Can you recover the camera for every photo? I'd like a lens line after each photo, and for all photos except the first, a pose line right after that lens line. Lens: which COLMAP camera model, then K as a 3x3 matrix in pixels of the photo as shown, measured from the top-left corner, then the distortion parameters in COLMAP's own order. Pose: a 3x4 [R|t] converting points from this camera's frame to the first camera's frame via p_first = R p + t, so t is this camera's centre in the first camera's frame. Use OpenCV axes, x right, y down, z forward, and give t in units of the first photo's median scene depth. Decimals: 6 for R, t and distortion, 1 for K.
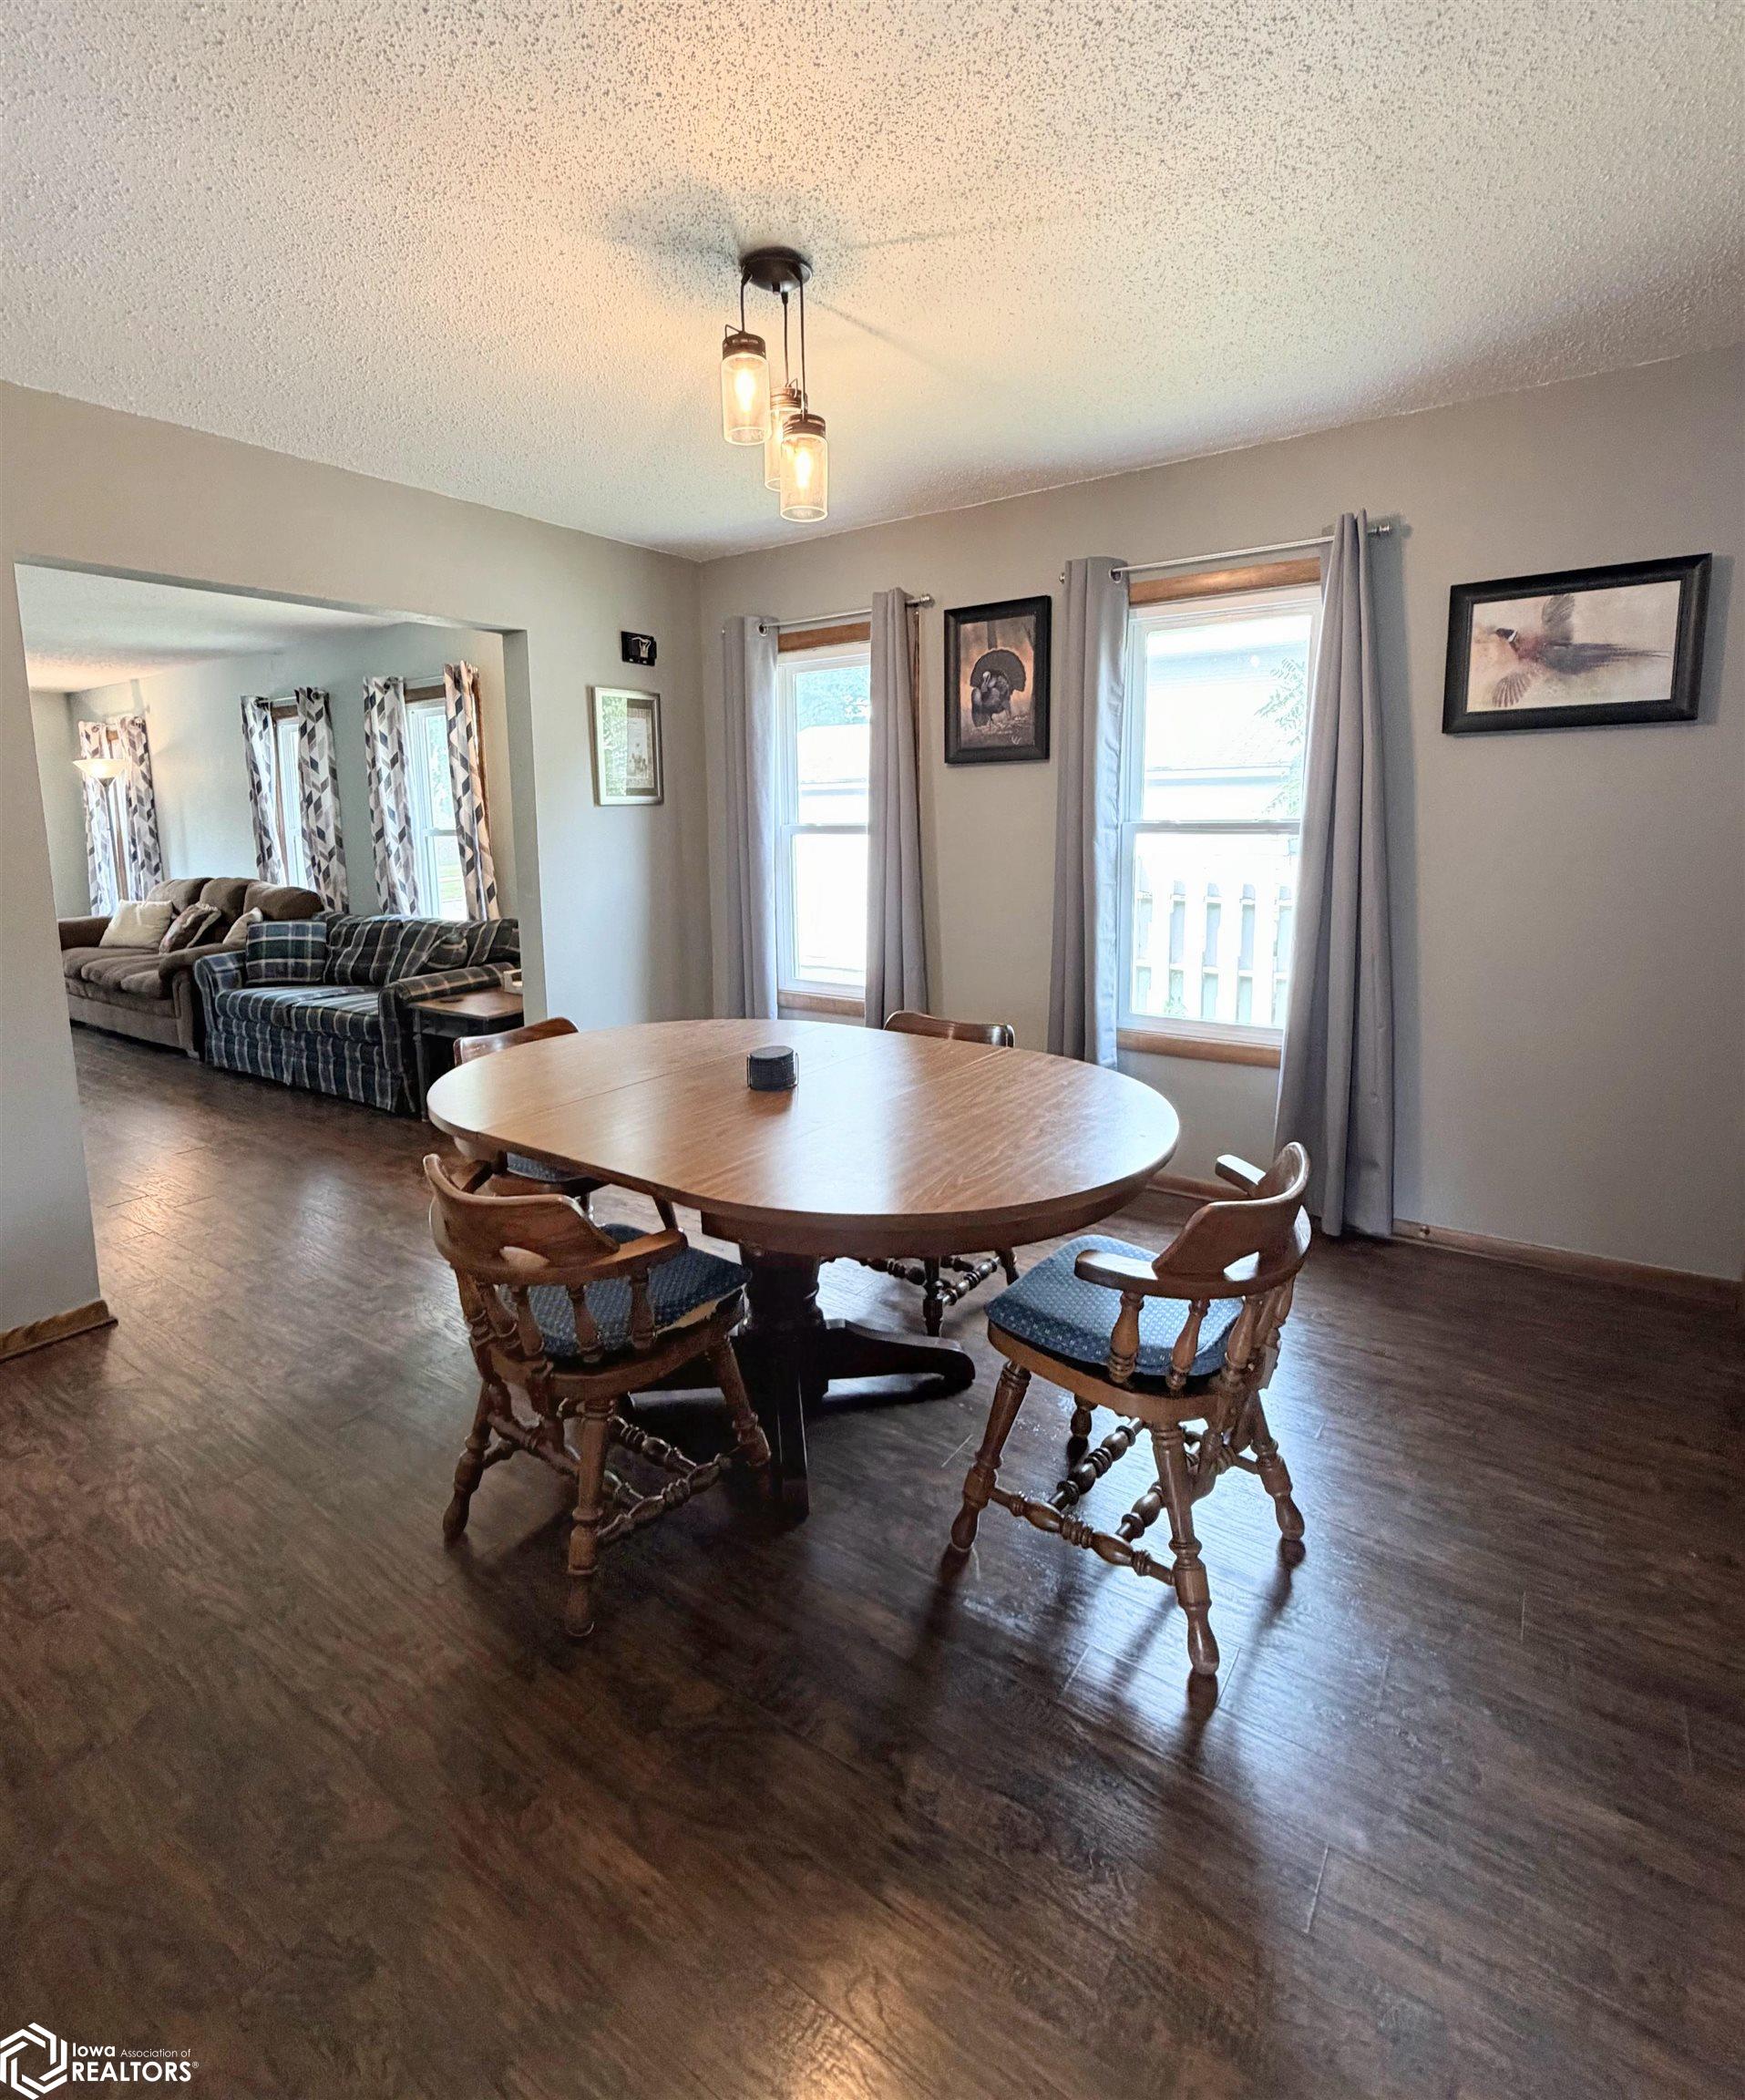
lens RADIAL K [[1082.1, 0, 868.2], [0, 1082.1, 963.8], [0, 0, 1]] dist [-0.001388, 0.000106]
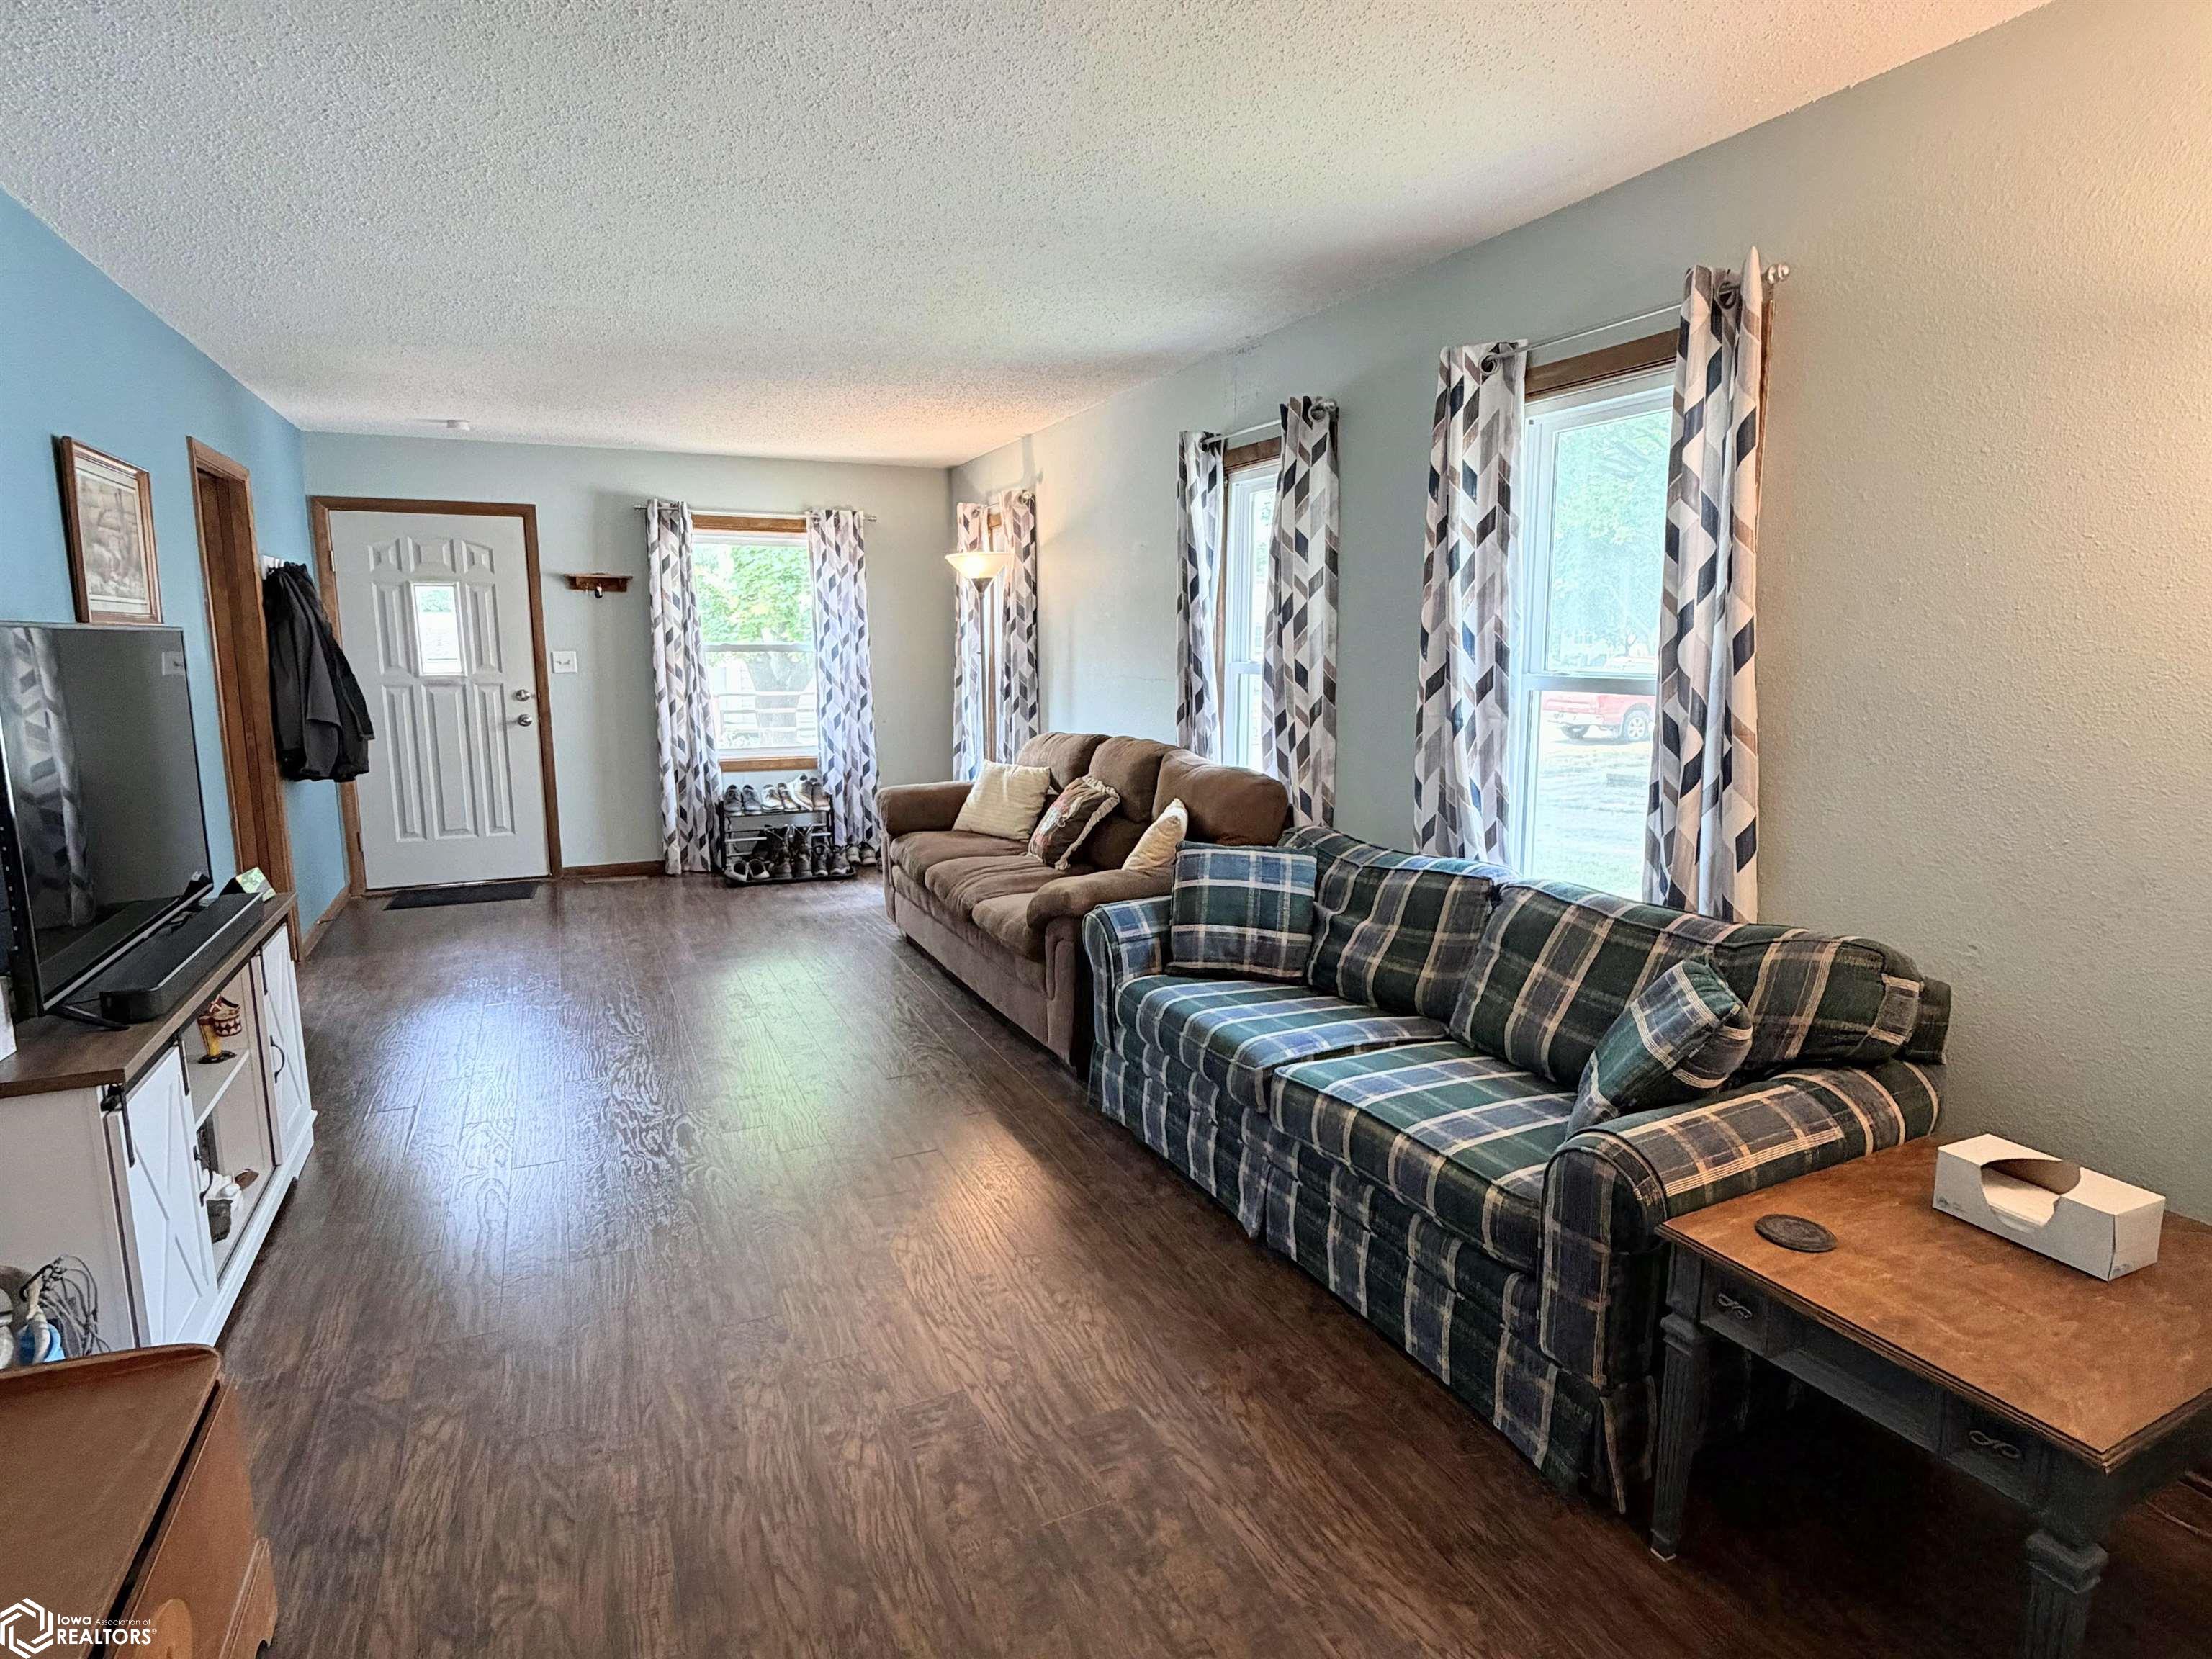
lens RADIAL K [[1159.3, 0, 1113.8], [0, 1159.3, 817.5], [0, 0, 1]] dist [-0.015296, -0.000534]
pose [[0.875386, 0.089091, -0.475145, -0.315646], [-0.079612, 0.996020, 0.040082, -0.066817], [0.476825, 0.002740, 0.878994, 0.463434]]
